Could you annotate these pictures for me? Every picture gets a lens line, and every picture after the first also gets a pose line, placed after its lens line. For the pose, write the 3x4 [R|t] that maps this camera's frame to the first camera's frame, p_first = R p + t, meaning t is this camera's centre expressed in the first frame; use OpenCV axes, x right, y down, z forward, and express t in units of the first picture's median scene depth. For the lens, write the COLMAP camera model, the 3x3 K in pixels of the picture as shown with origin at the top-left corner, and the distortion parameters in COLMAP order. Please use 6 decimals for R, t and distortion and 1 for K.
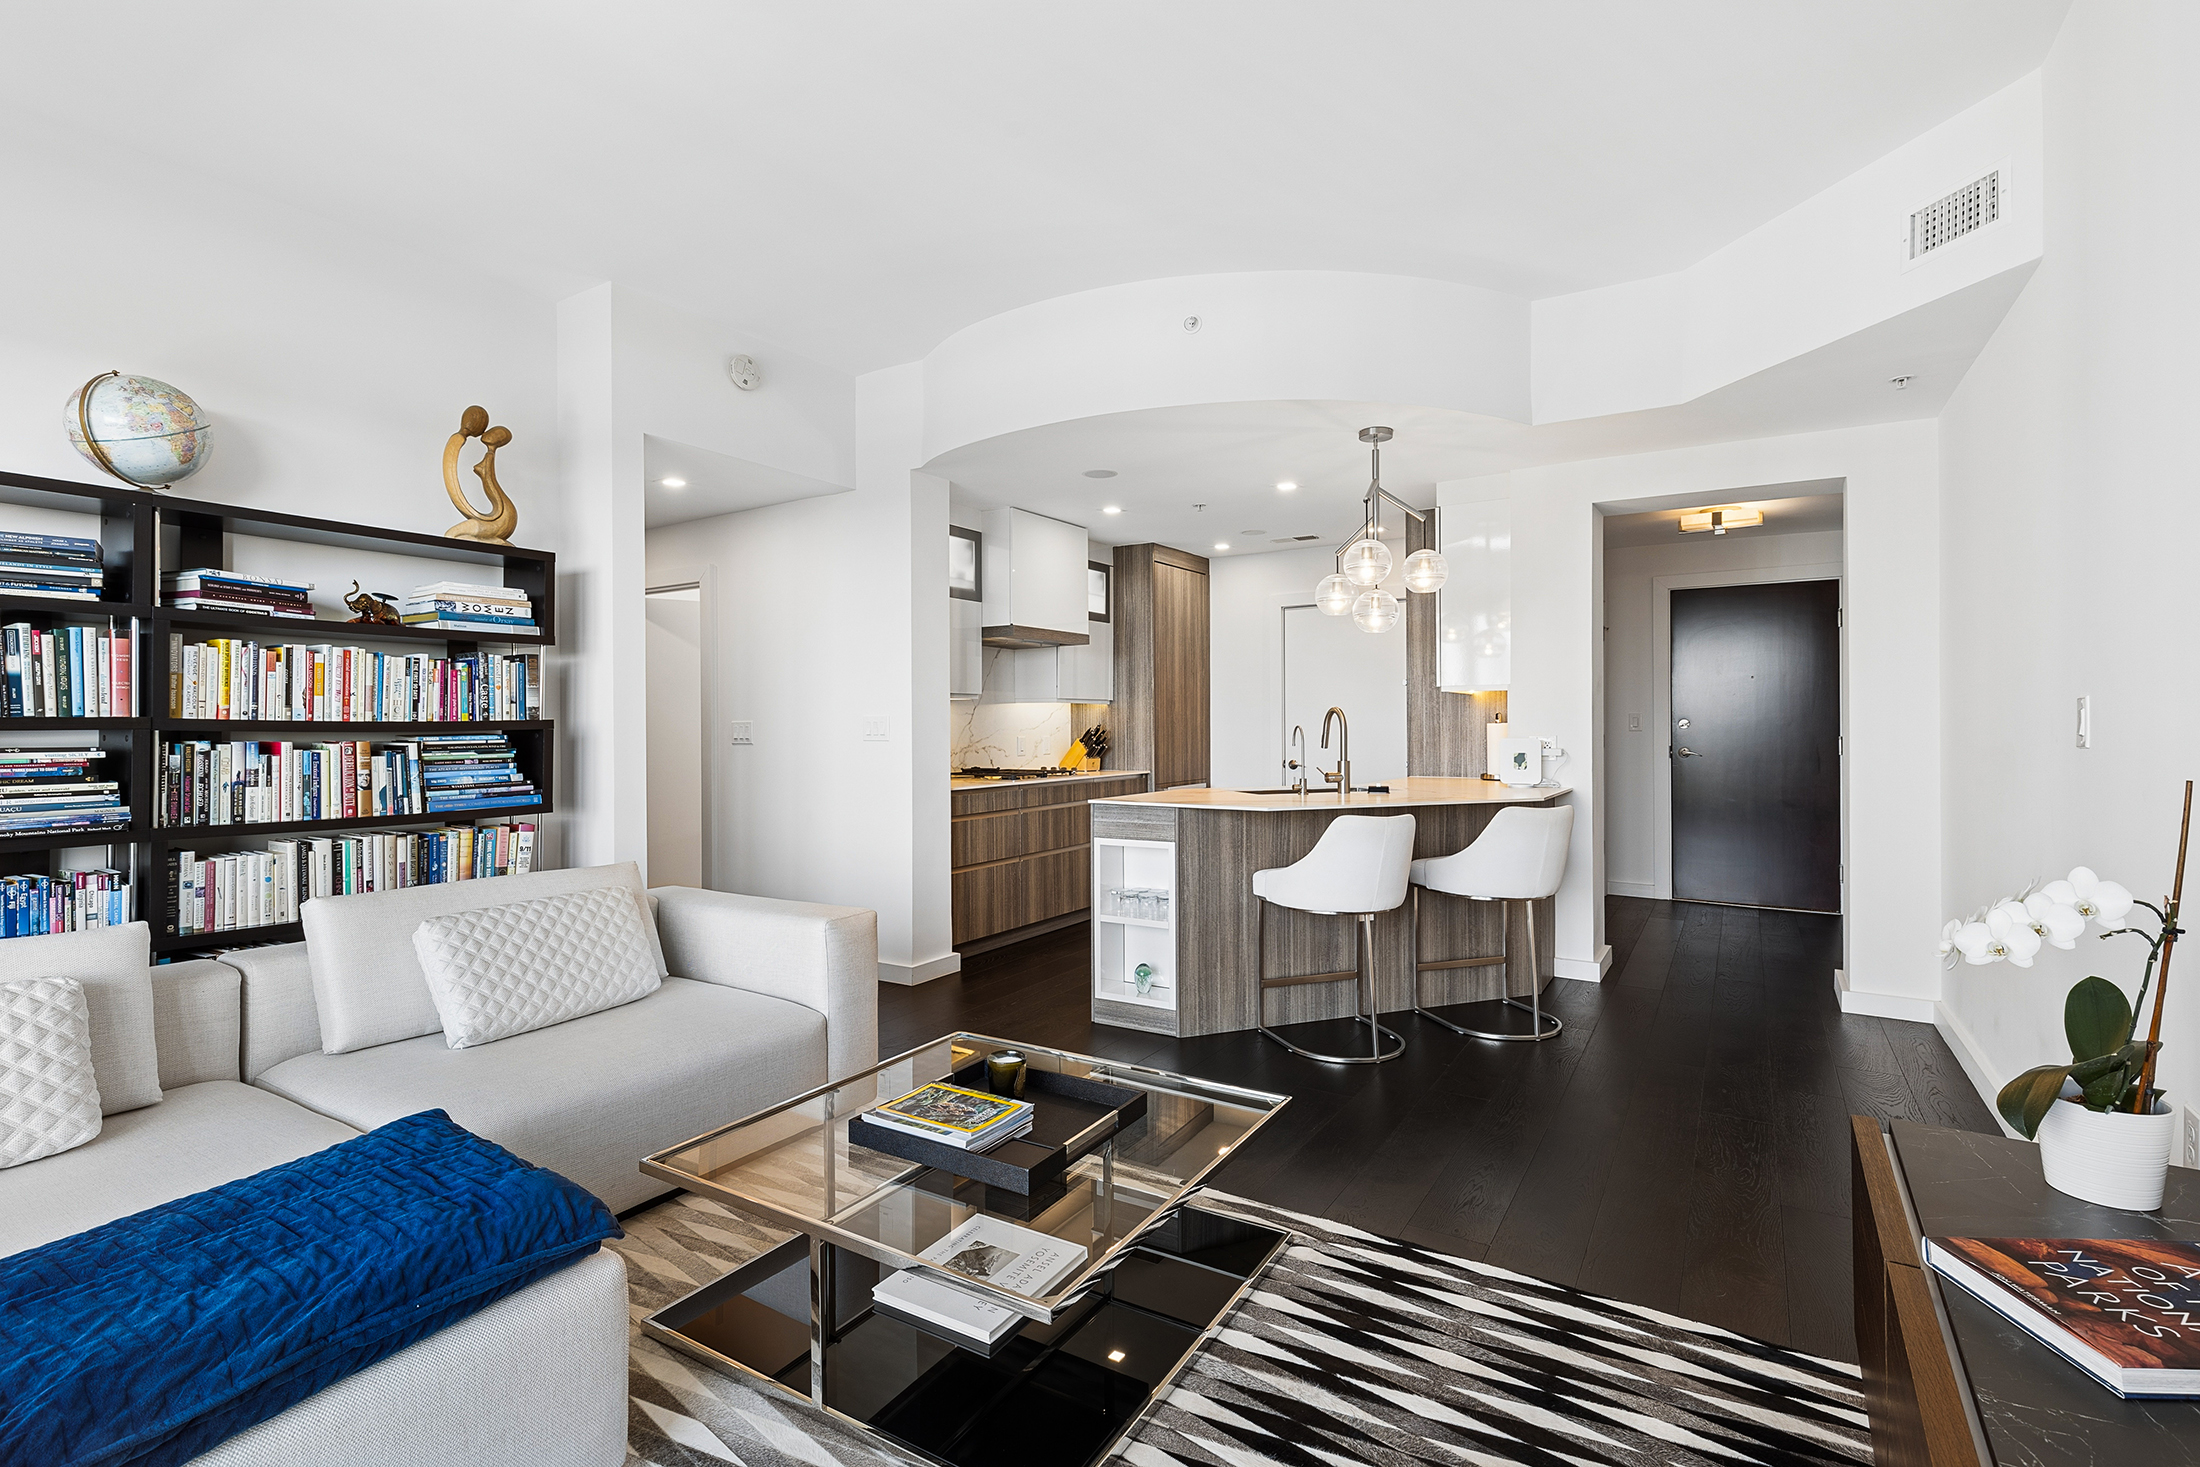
lens RADIAL K [[993.0, 0, 1067.9], [0, 993.0, 726.3], [0, 0, 1]] dist [0.020630, -0.000025]
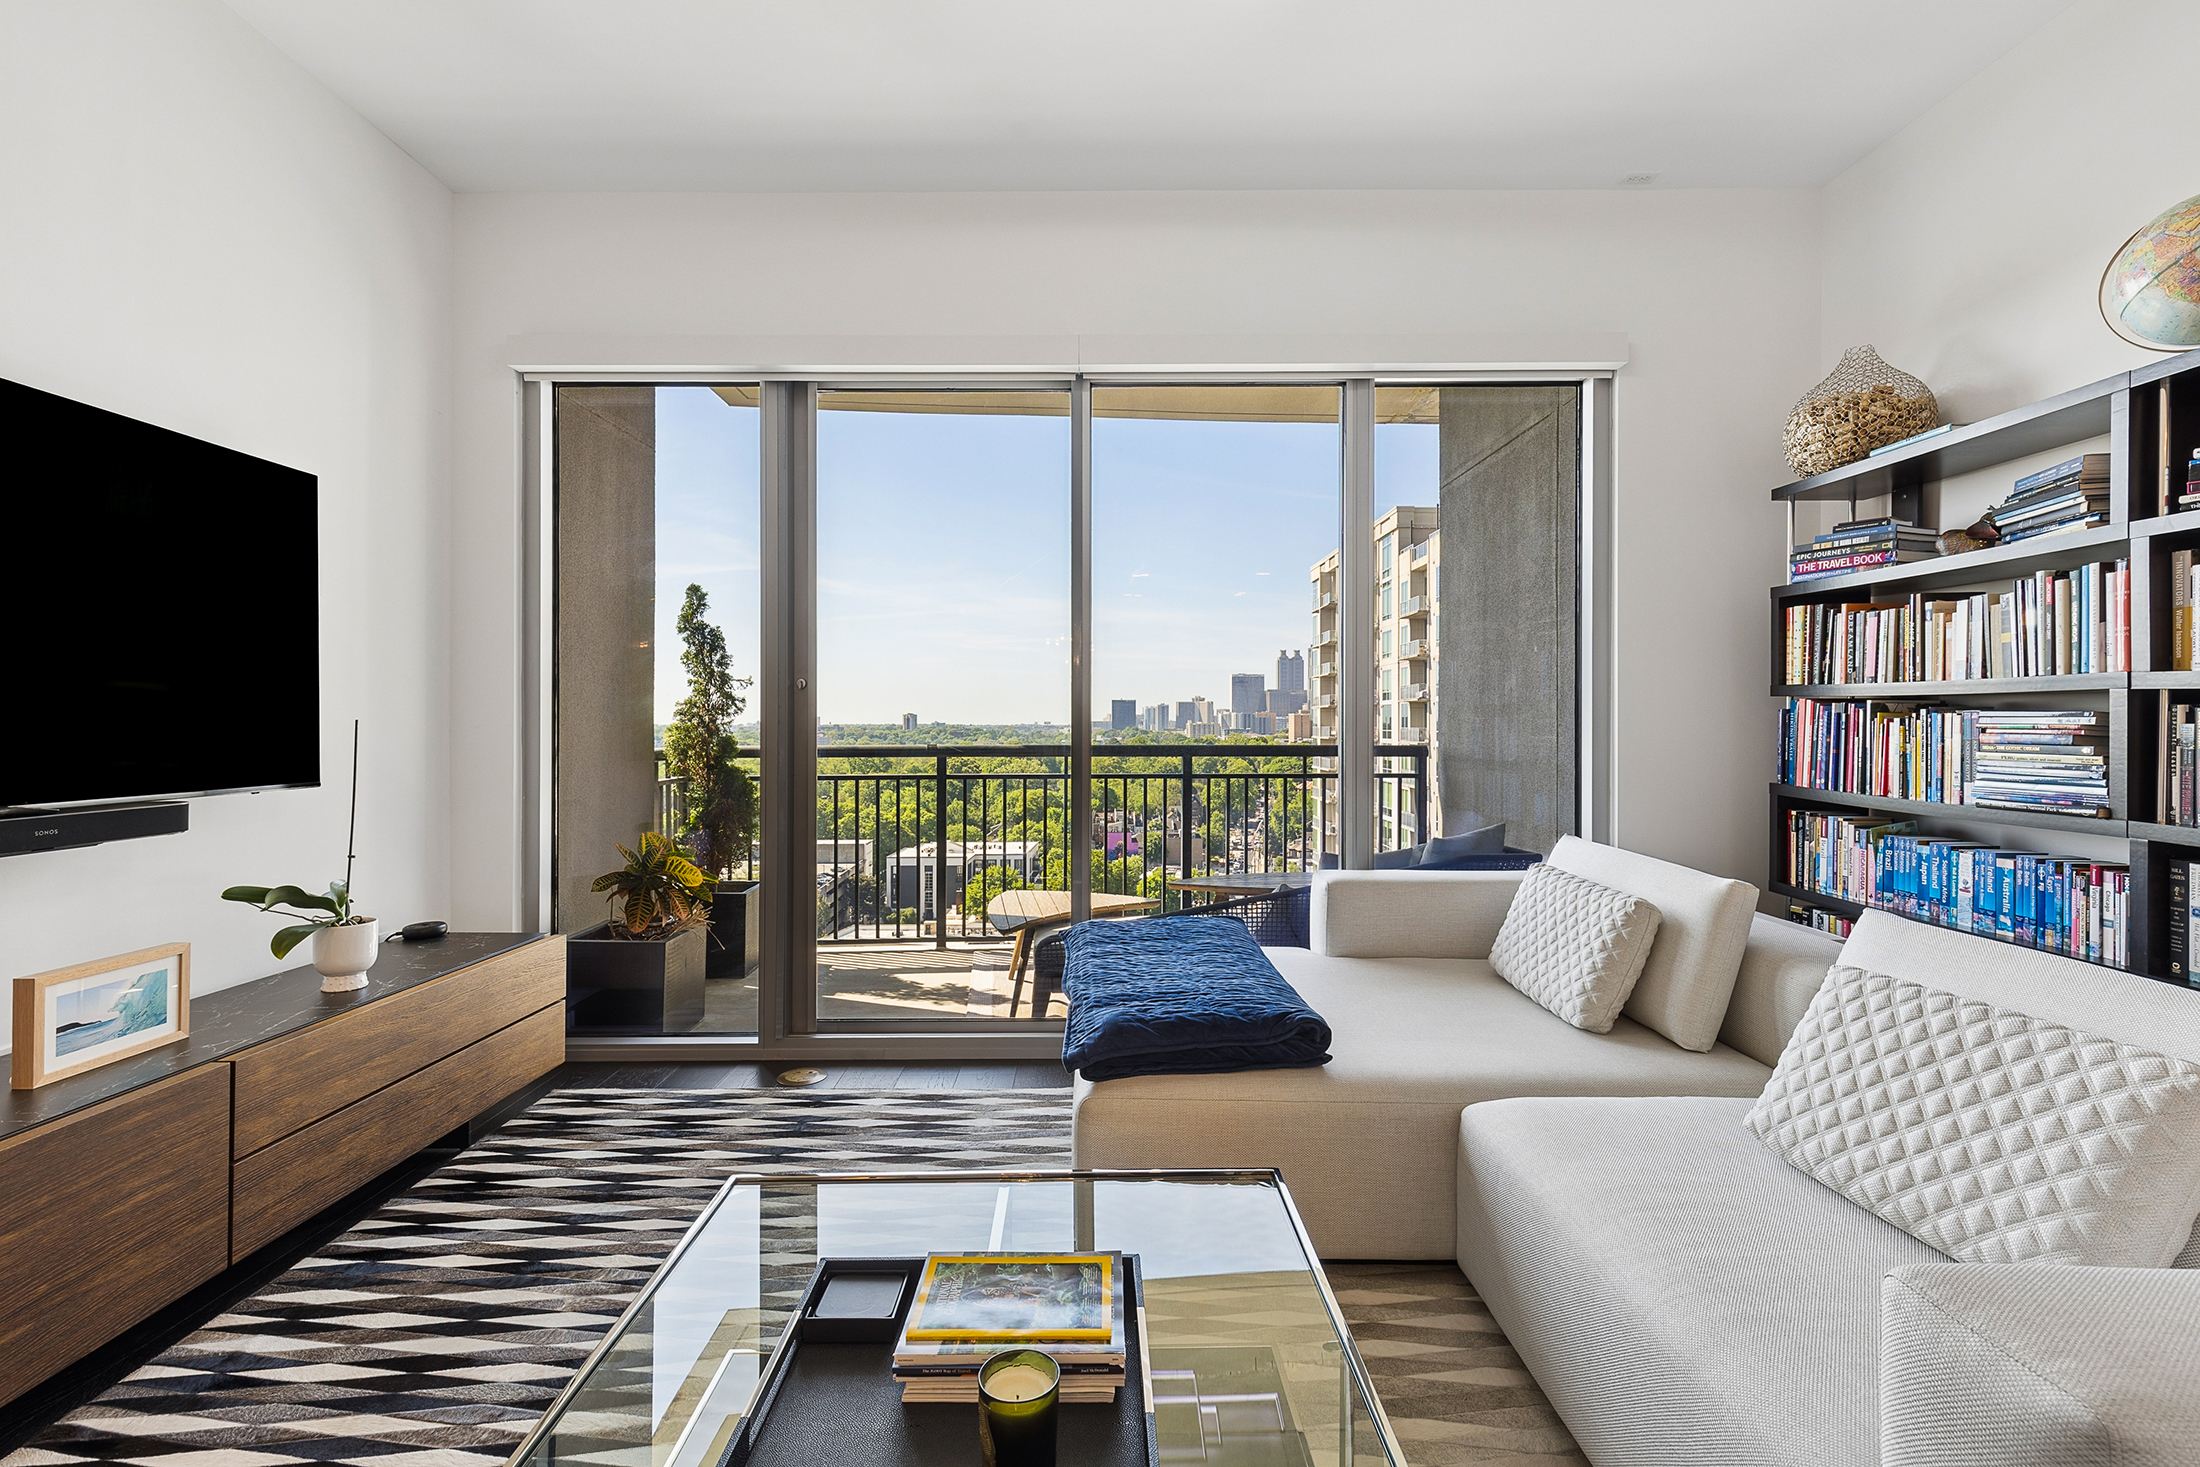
lens RADIAL K [[986.0, 0, 1105.7], [0, 986.0, 719.4], [0, 0, 1]] dist [0.003197, 0.000462]
pose [[-0.822246, 0.002589, -0.569126, 0.083020], [0.003716, 0.999993, -0.000820, 0.014819], [0.569120, -0.002789, -0.822250, 0.733638]]
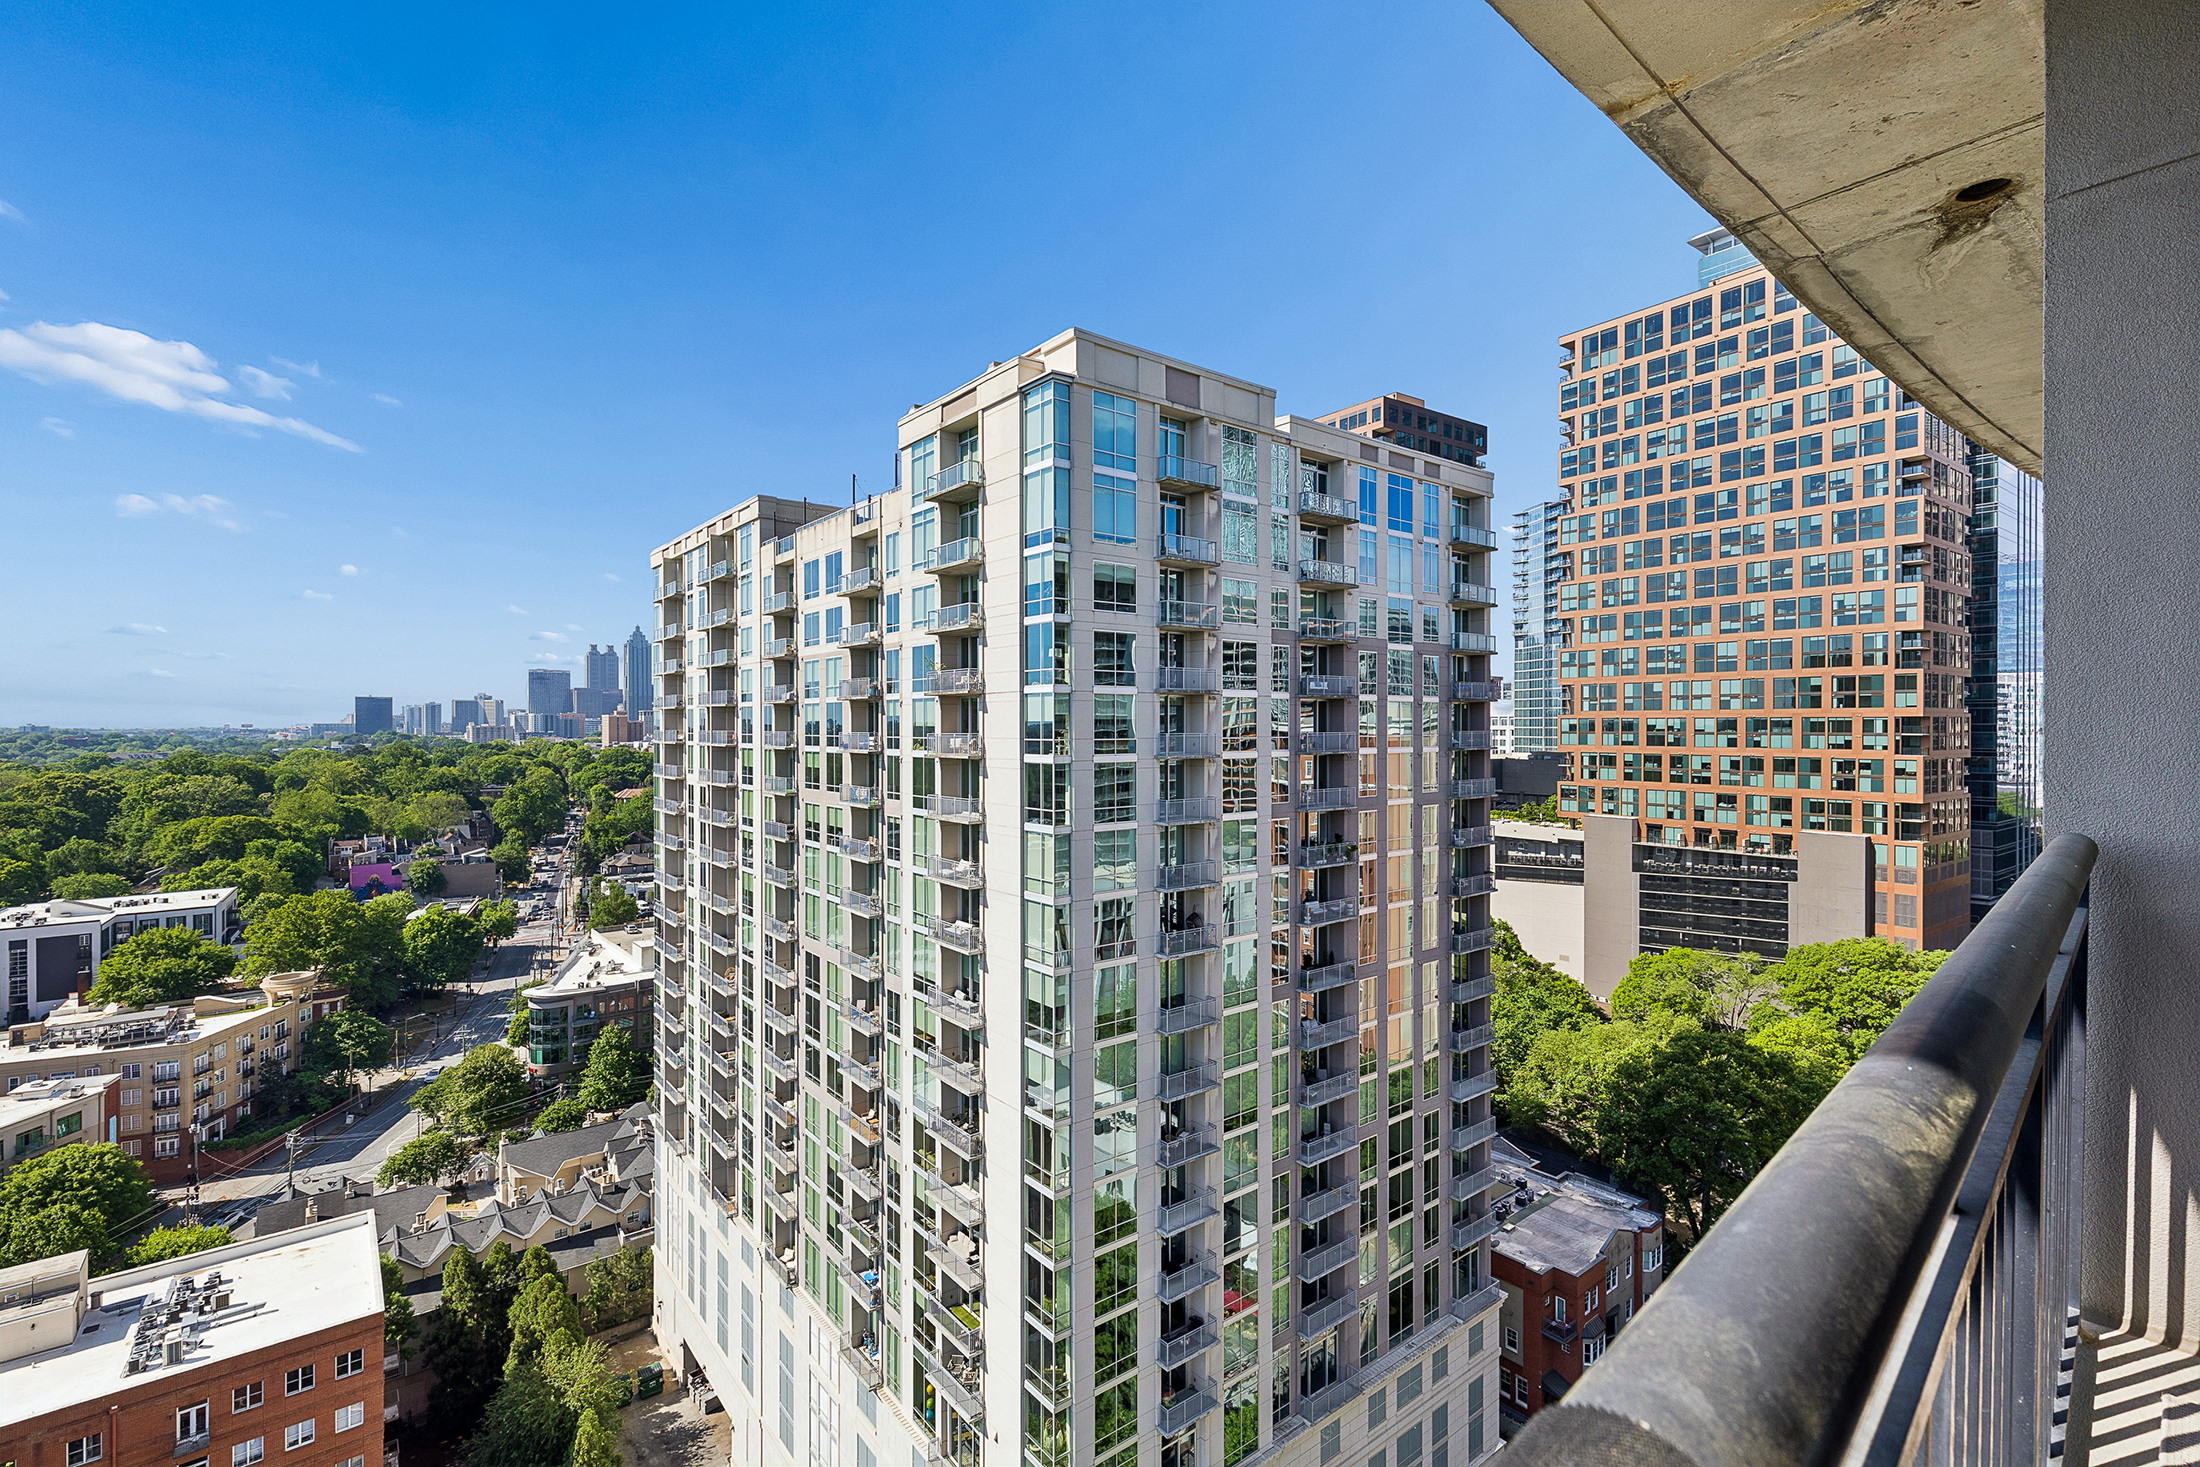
lens RADIAL K [[974.1, 0, 1107.6], [0, 974.1, 728.3], [0, 0, 1]] dist [-0.000711, -0.000329]
pose [[-0.294128, 0.009185, -0.955722, -0.336678], [0.002828, 0.999958, 0.008740, -0.008721], [0.955762, -0.000132, -0.294141, -0.349628]]
